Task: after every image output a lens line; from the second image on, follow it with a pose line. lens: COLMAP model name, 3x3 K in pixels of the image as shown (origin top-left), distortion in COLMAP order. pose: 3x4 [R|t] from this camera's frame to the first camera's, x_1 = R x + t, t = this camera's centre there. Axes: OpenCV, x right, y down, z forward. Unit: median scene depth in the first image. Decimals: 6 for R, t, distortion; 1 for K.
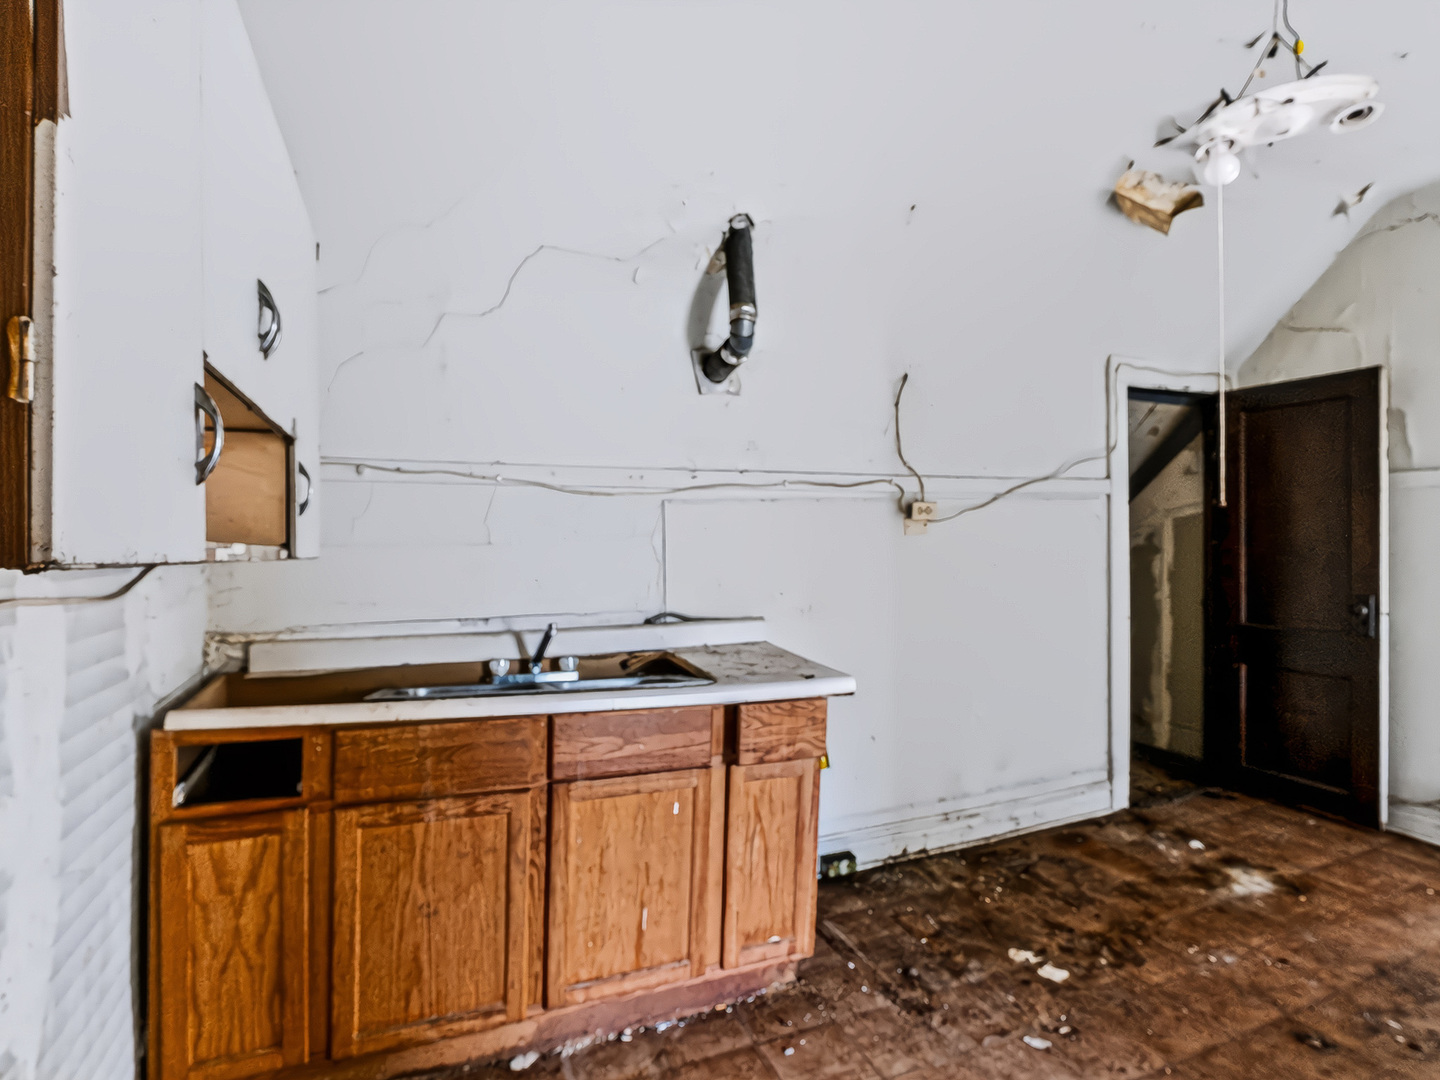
lens RADIAL K [[717.3, 0, 720.5], [0, 717.3, 564.0], [0, 0, 1]] dist [-0.021714, 0.000582]
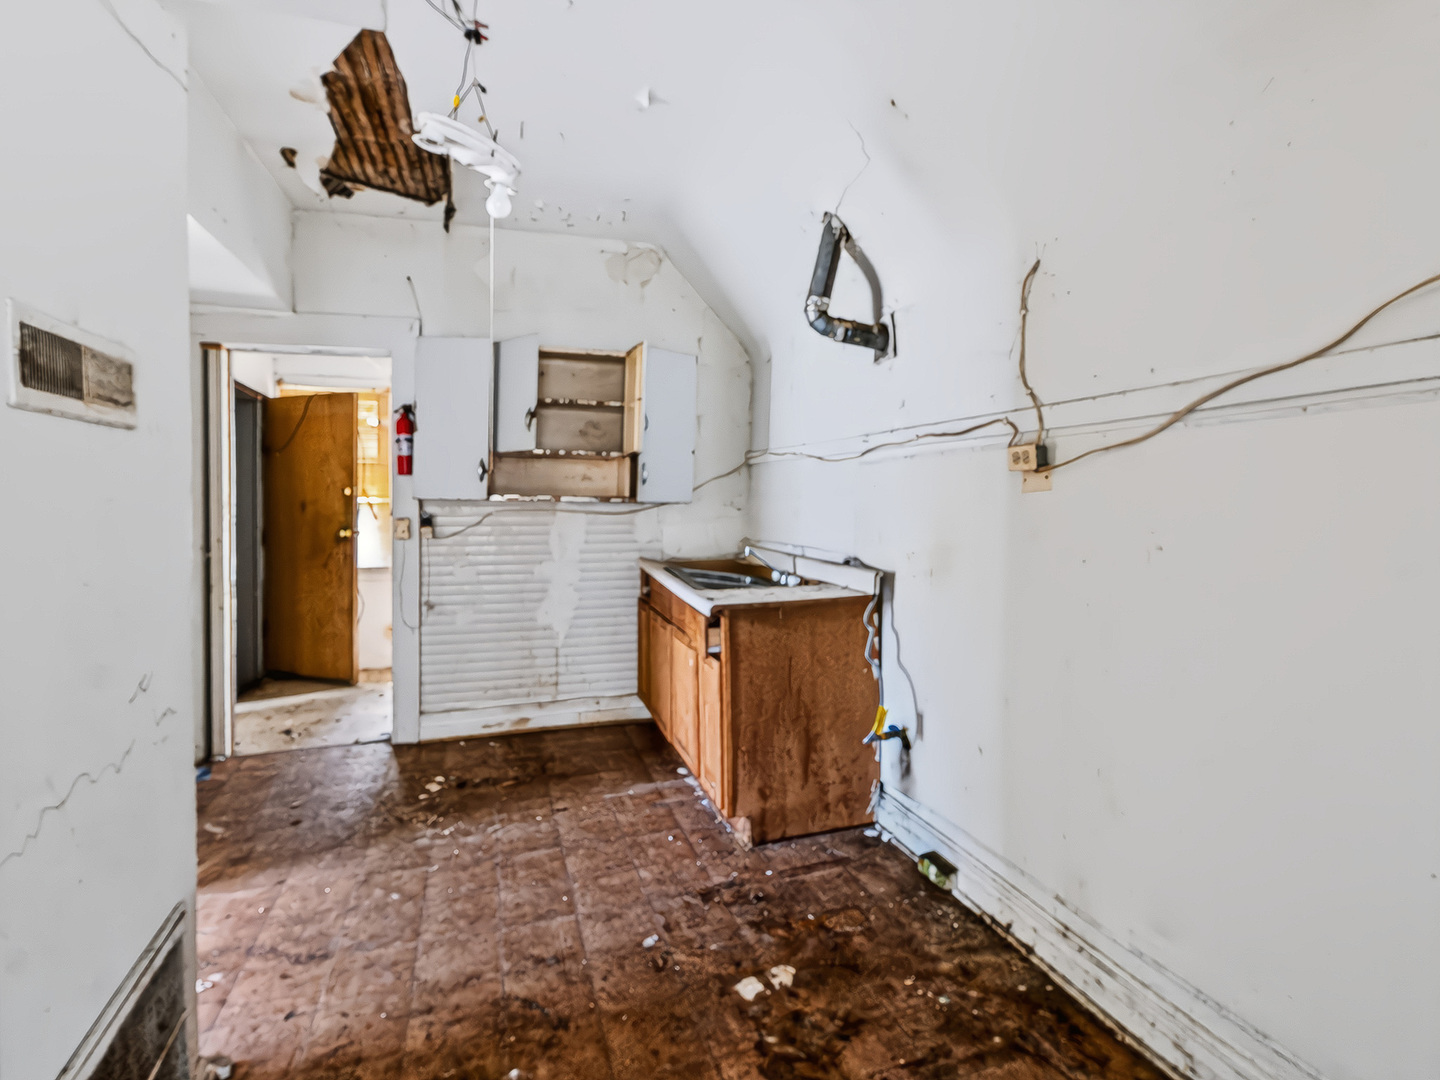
lens RADIAL K [[742.2, 0, 718.3], [0, 742.2, 531.2], [0, 0, 1]] dist [-0.004420, 0.000441]
pose [[-0.077267, 0.058972, -0.995265, 1.150835], [-0.027288, 0.997750, 0.061238, -0.043876], [0.996637, 0.031891, -0.075484, 0.852464]]
